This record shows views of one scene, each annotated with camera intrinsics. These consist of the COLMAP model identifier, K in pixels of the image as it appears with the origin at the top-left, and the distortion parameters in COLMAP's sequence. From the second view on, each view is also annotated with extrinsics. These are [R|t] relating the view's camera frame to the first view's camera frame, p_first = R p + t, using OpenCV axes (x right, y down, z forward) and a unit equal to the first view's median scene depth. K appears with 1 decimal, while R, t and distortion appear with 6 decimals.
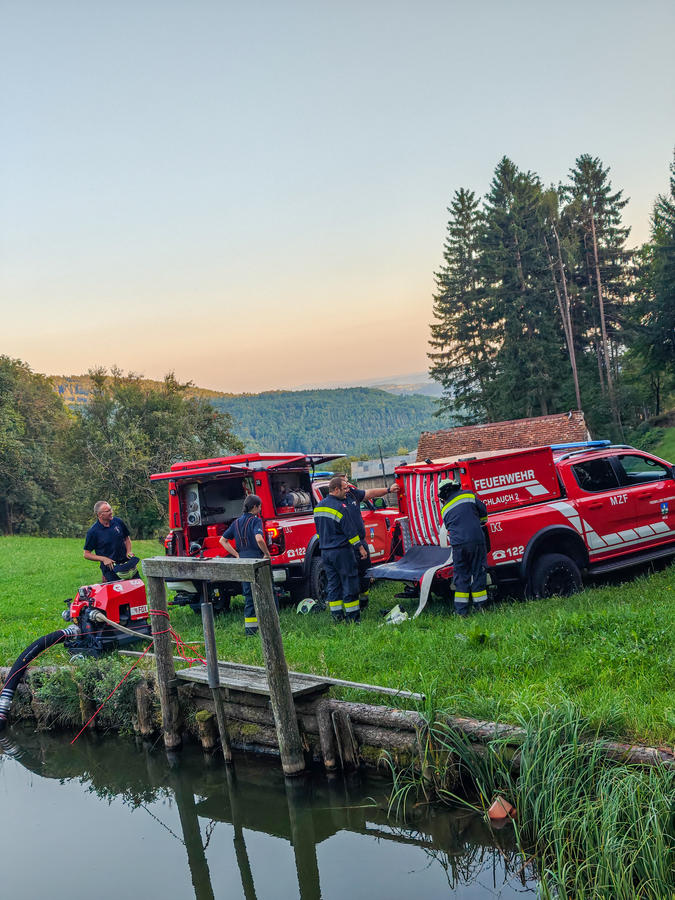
lens RADIAL K [[1224.4, 0, 376.4], [0, 1224.4, 424.4], [0, 0, 1]] dist [0.125686, 0.000000]
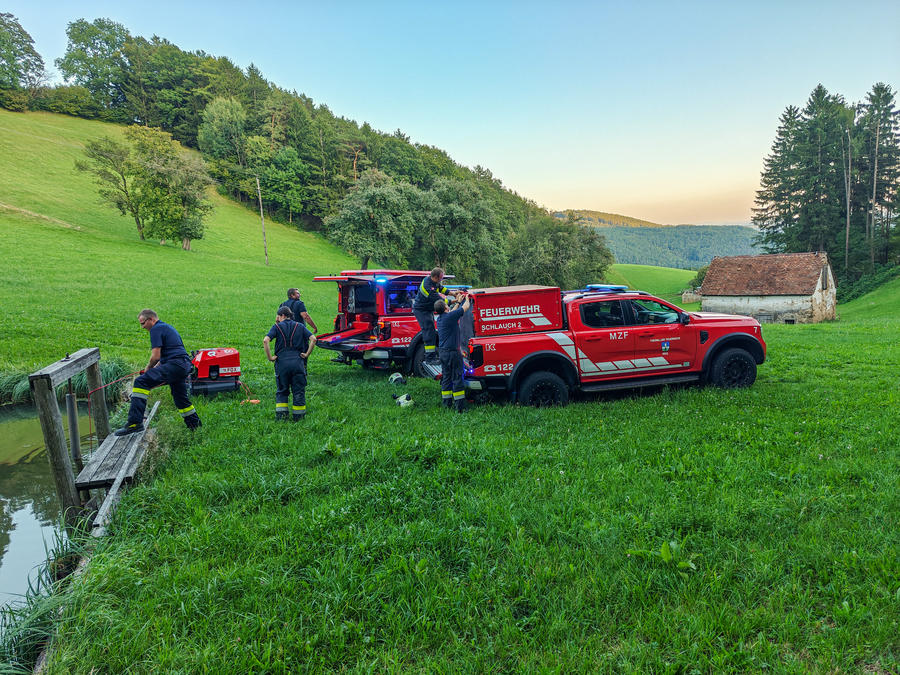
lens RADIAL K [[626.5, 0, 448.0], [0, 626.5, 337.7], [0, 0, 1]] dist [-0.011015, -0.013471]
pose [[0.904226, 0.138789, -0.403873, 0.296690], [-0.072229, 0.981795, 0.175676, -0.035375], [0.420902, -0.129680, 0.897789, 0.361114]]
